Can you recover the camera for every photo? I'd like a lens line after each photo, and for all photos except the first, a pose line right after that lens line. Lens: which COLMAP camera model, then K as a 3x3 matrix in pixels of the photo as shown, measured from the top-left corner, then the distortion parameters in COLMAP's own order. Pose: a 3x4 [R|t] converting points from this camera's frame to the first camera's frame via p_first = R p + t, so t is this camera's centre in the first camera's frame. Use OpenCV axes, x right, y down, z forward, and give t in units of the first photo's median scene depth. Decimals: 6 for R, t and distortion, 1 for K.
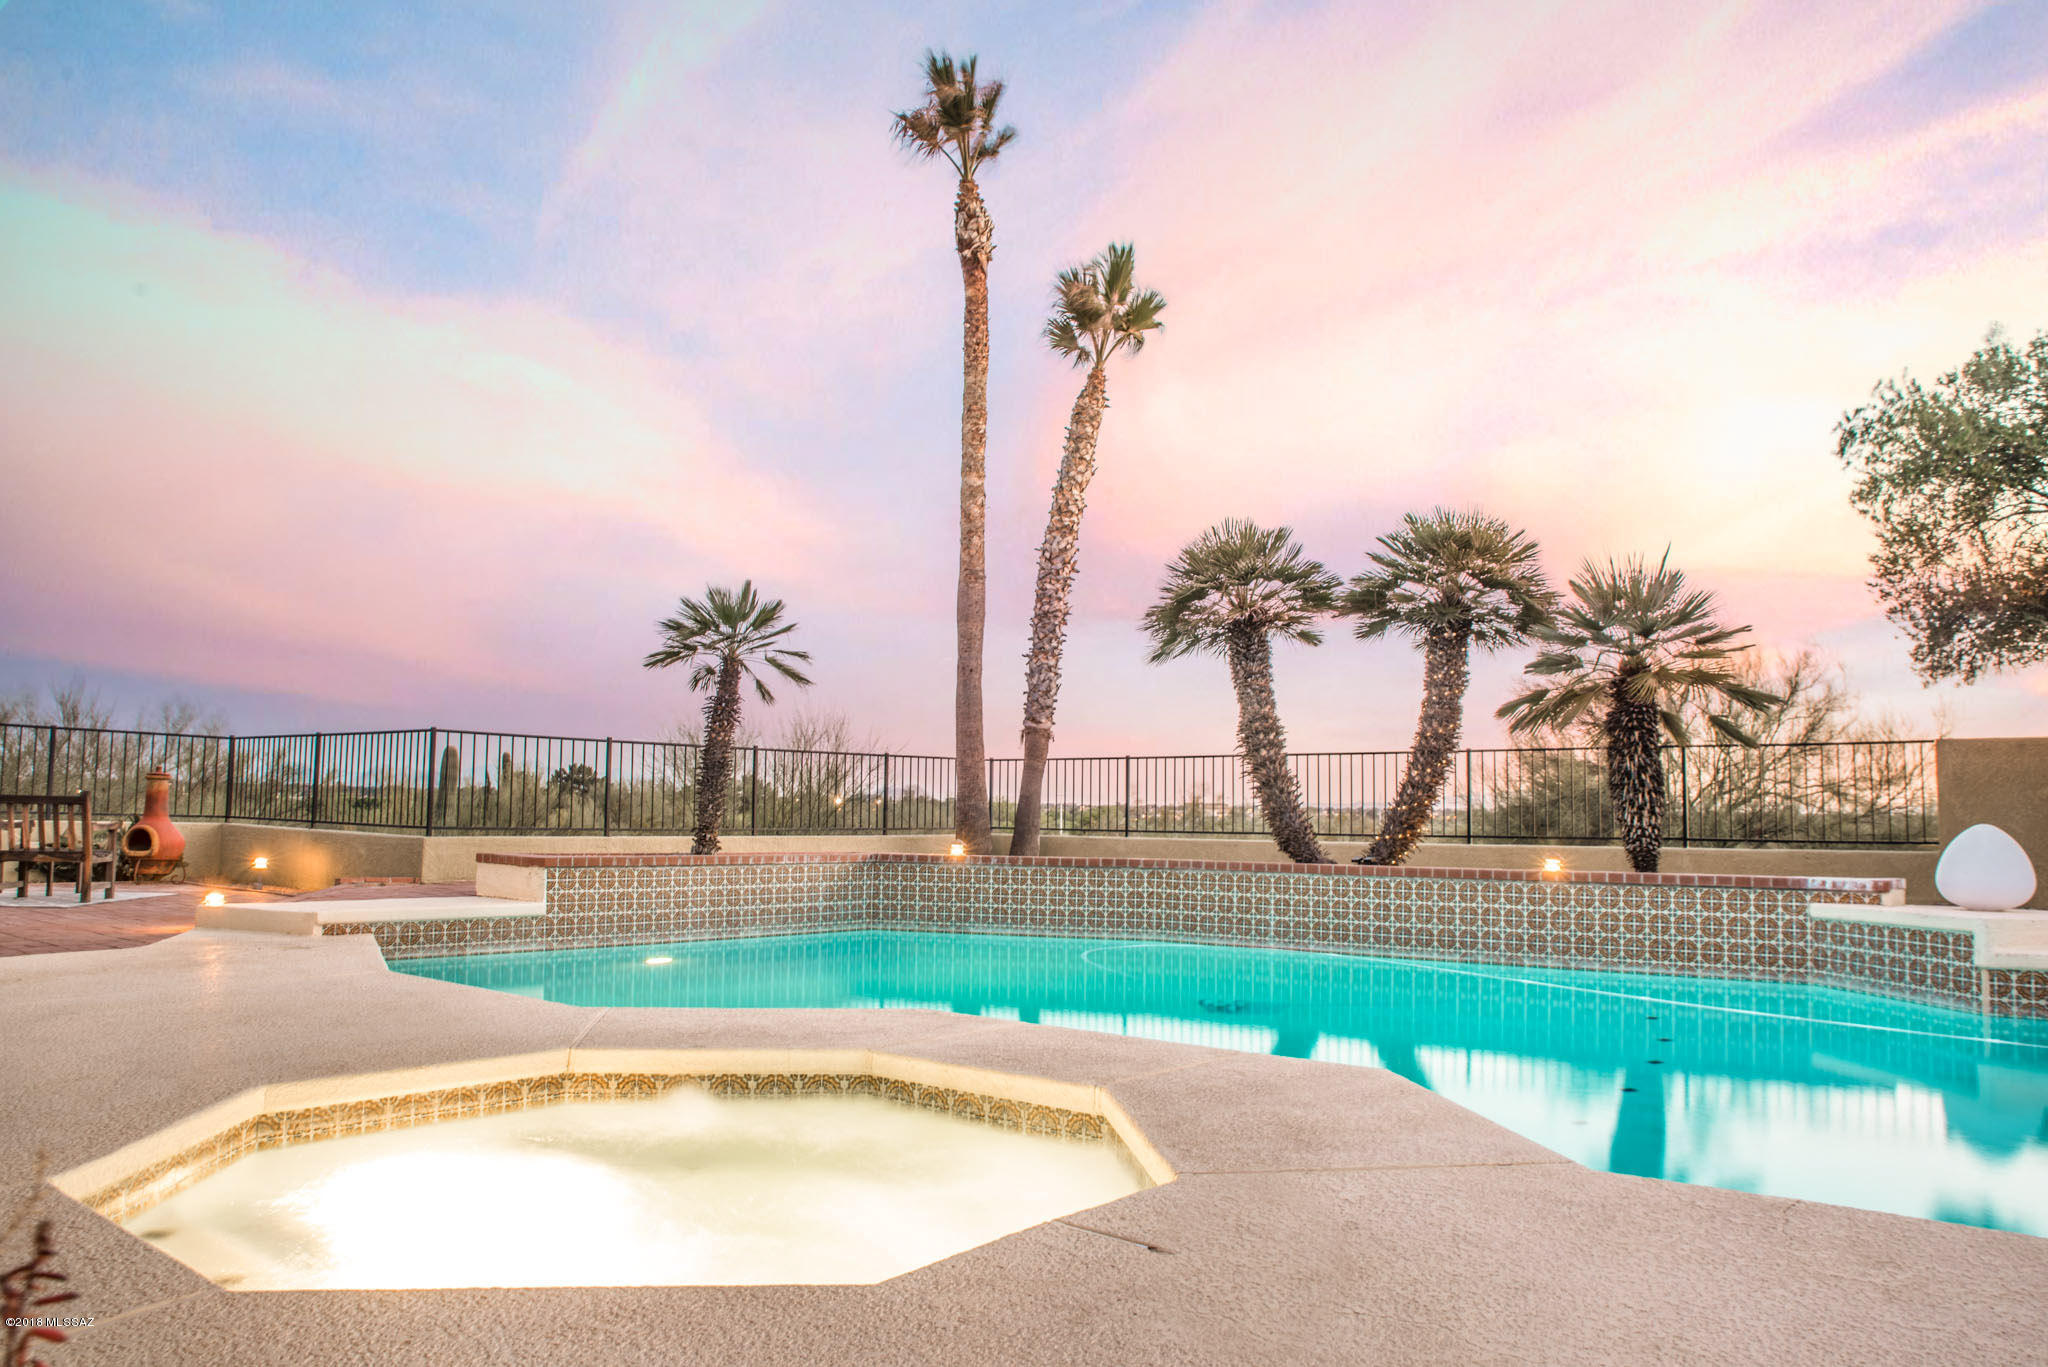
lens RADIAL K [[1436.4, 0, 1033.7], [0, 1436.4, 710.1], [0, 0, 1]] dist [-0.130219, 0.104760]
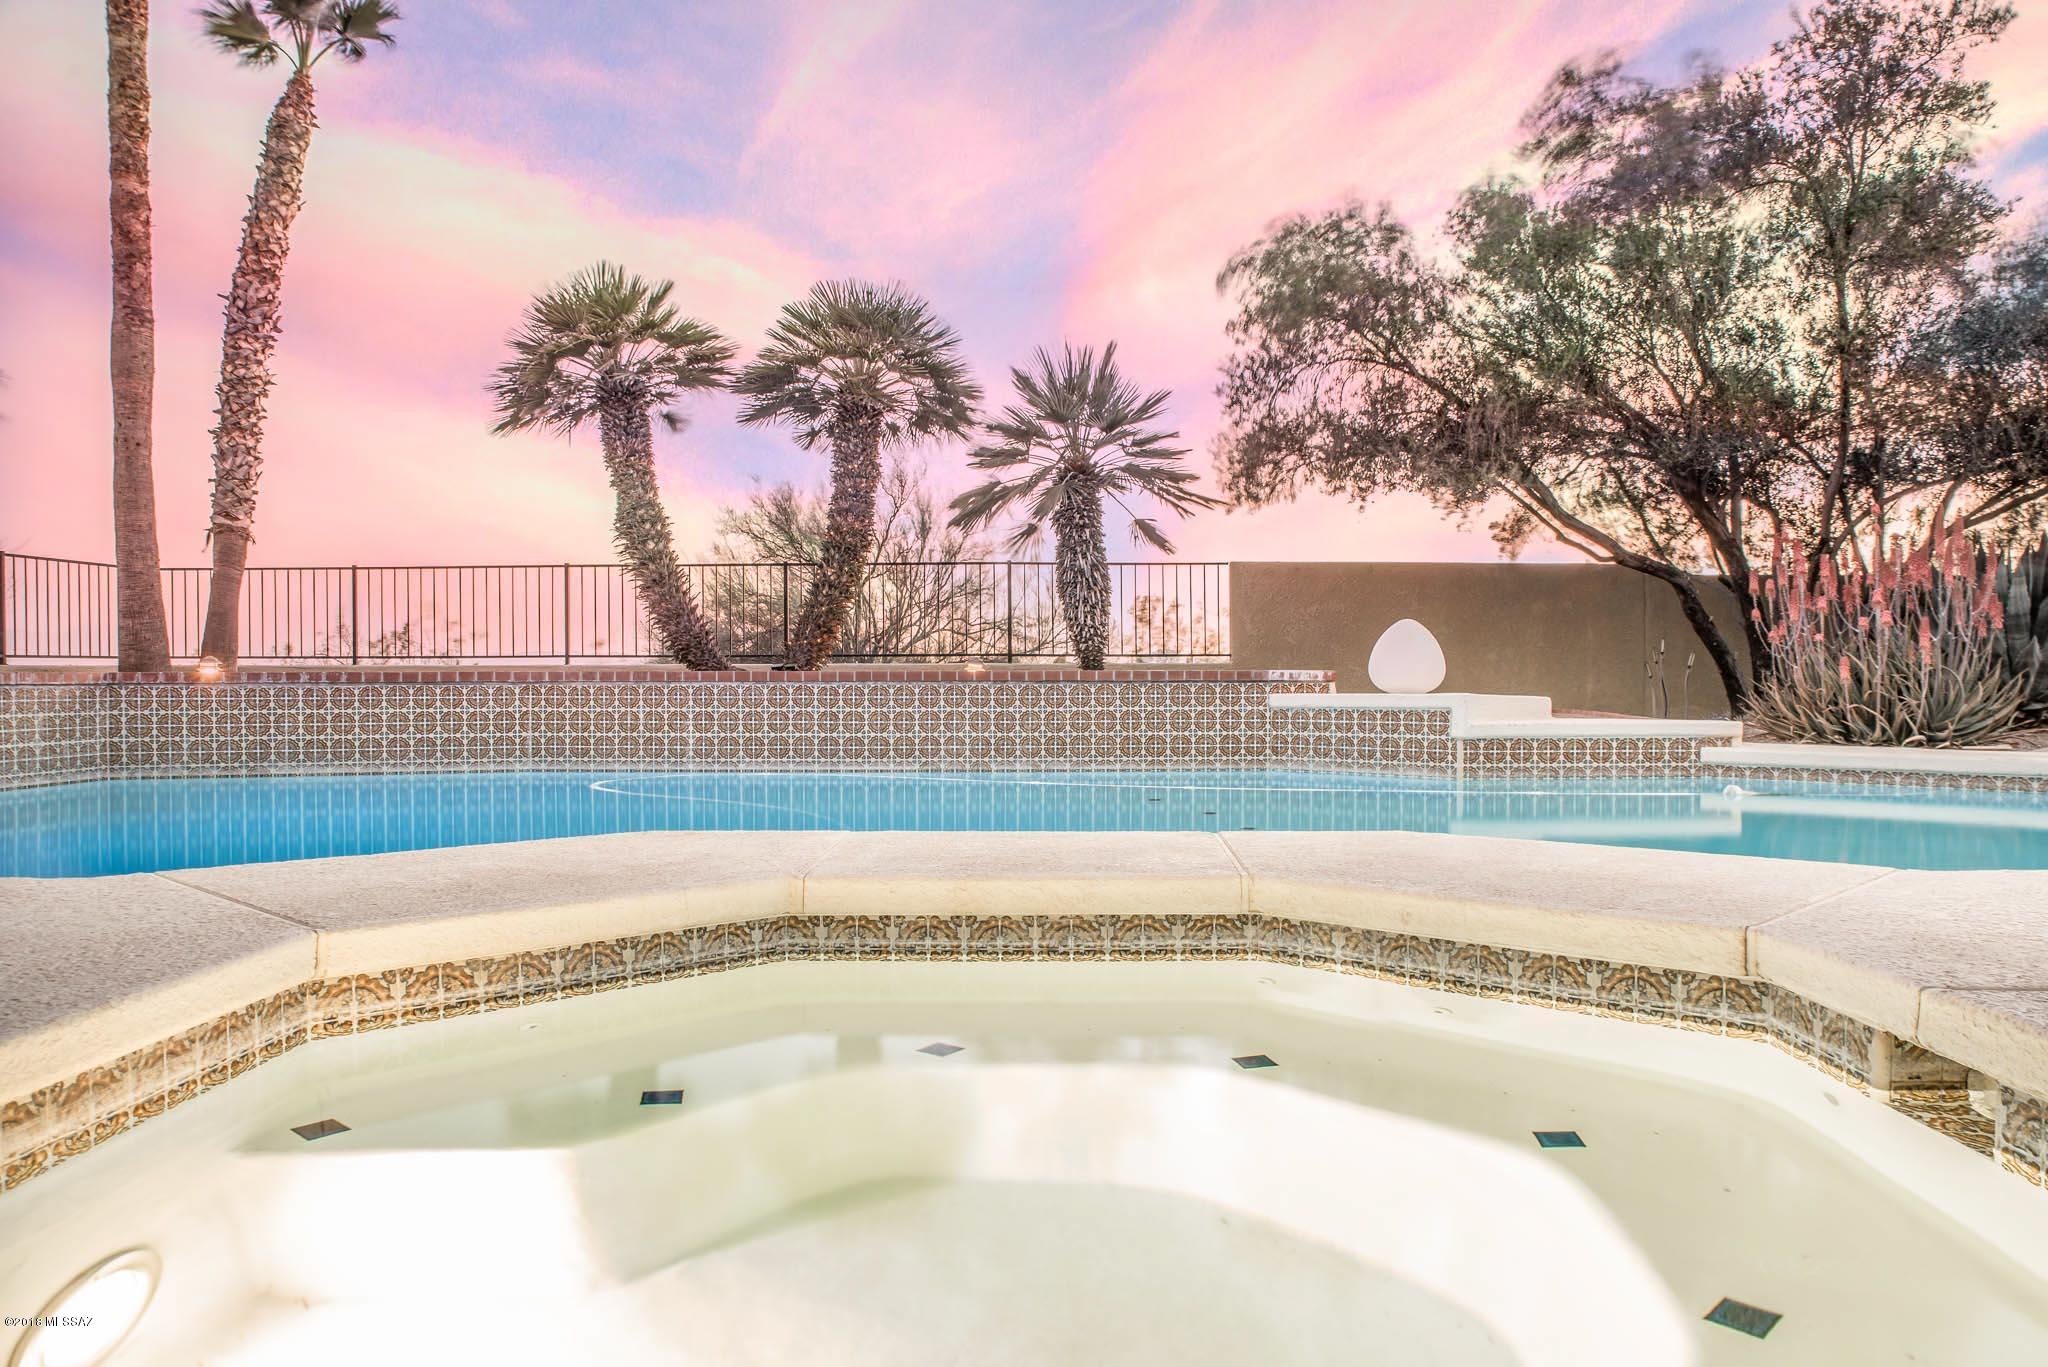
lens RADIAL K [[1436.4, 0, 1033.7], [0, 1436.4, 710.1], [0, 0, 1]] dist [-0.130219, 0.104760]
pose [[0.779696, -0.025904, 0.625622, -0.196983], [-0.034774, 0.995811, 0.084569, 0.048966], [-0.625192, -0.087694, 0.775529, 0.200968]]
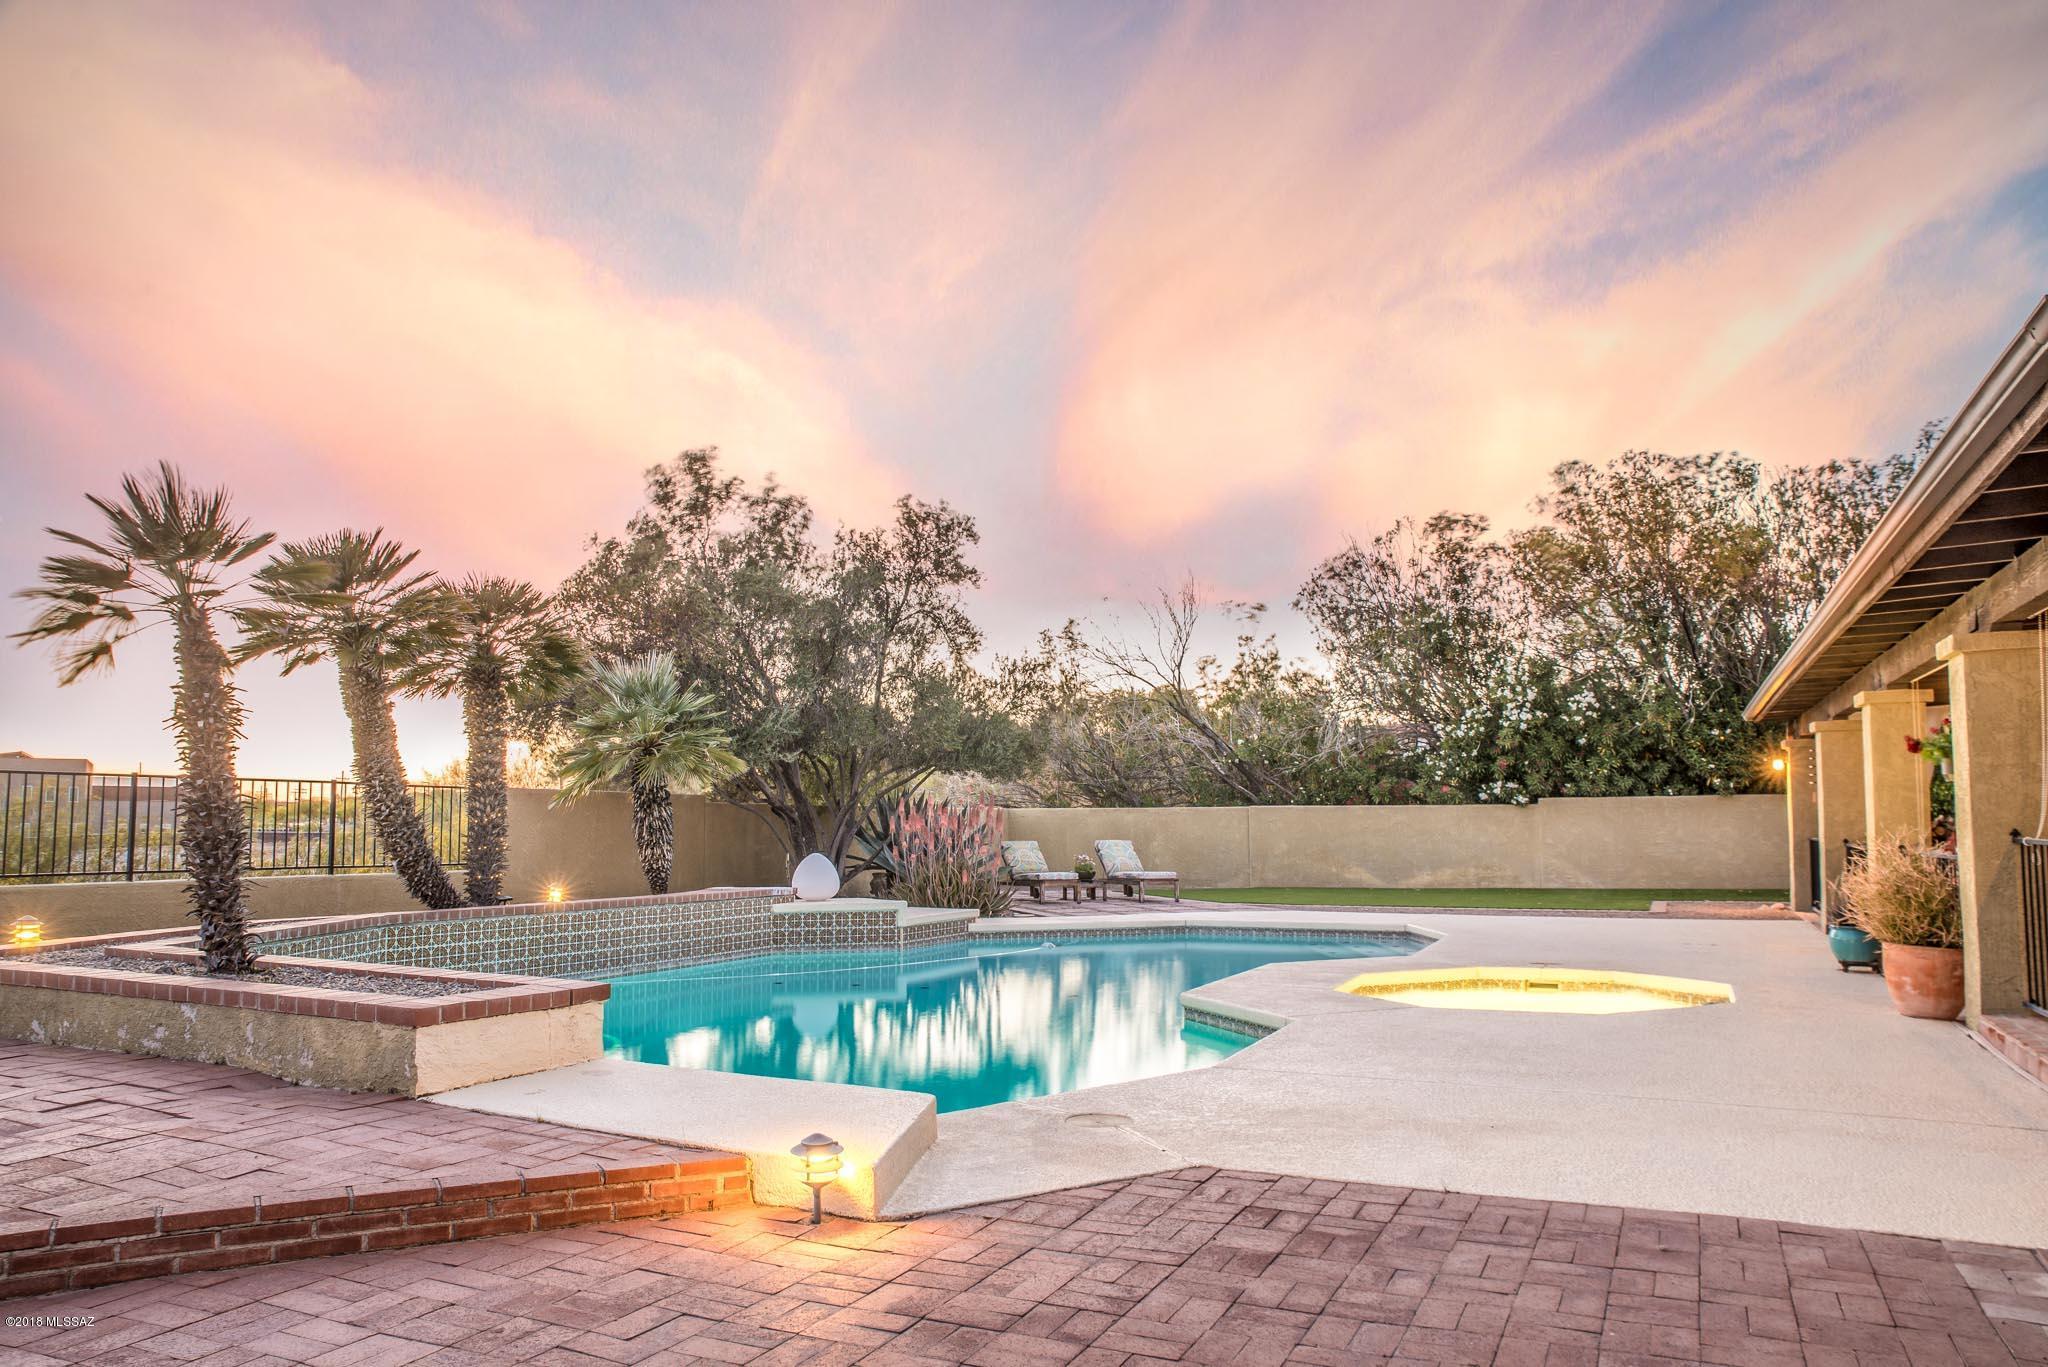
lens RADIAL K [[1436.4, 0, 1033.7], [0, 1436.4, 710.1], [0, 0, 1]] dist [-0.130219, 0.104760]
pose [[-0.237253, 0.069014, 0.968993, -0.852198], [-0.068380, 0.993813, -0.087524, 0.029017], [-0.969038, -0.087025, -0.231066, 0.832540]]
